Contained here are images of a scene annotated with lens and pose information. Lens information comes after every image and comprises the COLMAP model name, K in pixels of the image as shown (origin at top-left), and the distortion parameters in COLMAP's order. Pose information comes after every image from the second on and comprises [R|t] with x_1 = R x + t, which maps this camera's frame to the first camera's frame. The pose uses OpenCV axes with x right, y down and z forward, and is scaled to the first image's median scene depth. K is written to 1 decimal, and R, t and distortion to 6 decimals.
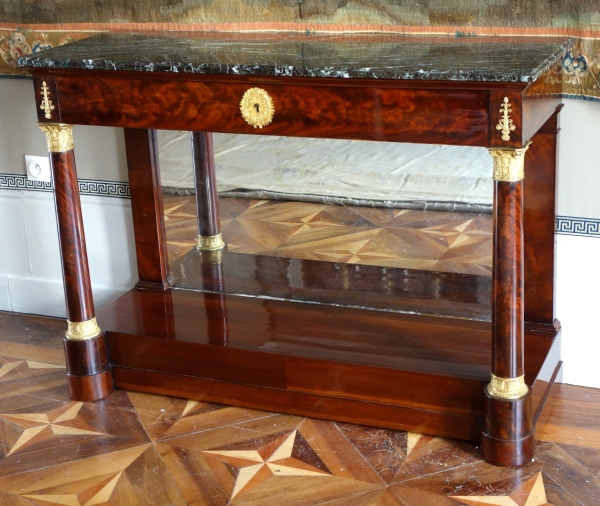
lens RADIAL K [[1158.4, 0, 302.4], [0, 1158.4, 254.0], [0, 0, 1]] dist [0.025520, 0.000000]
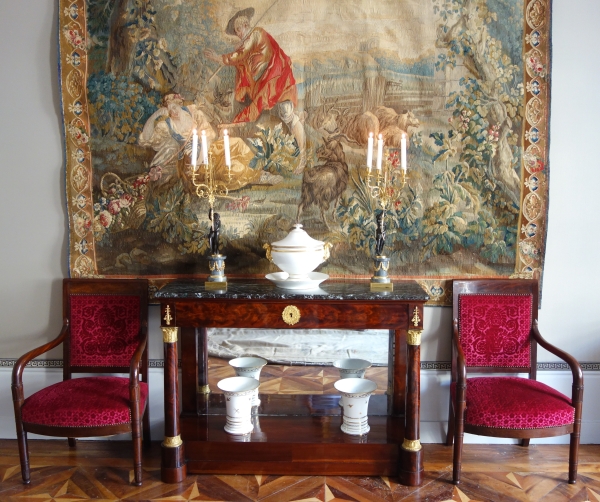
lens RADIAL K [[568.7, 0, 305.2], [0, 568.7, 241.8], [0, 0, 1]] dist [-0.020245, 0.000000]
pose [[0.928005, 0.019007, 0.372083, -0.377240], [0.076665, 0.967583, -0.240636, -0.008391], [-0.364595, 0.251837, 0.896464, 0.061692]]
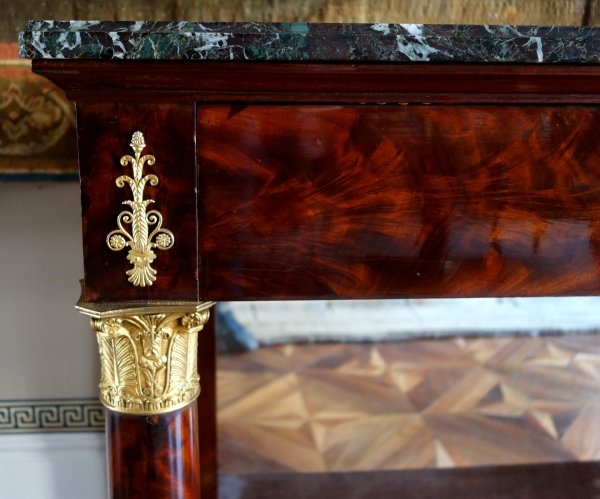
lens RADIAL K [[680.2, 0, 242.9], [0, 680.2, 231.4], [0, 0, 1]] dist [-0.040574, 0.000000]
pose [[0.895090, -0.047351, 0.443363, -0.276825], [0.105760, 0.988516, -0.107943, -0.116337], [-0.433160, 0.143509, 0.889819, 0.908659]]
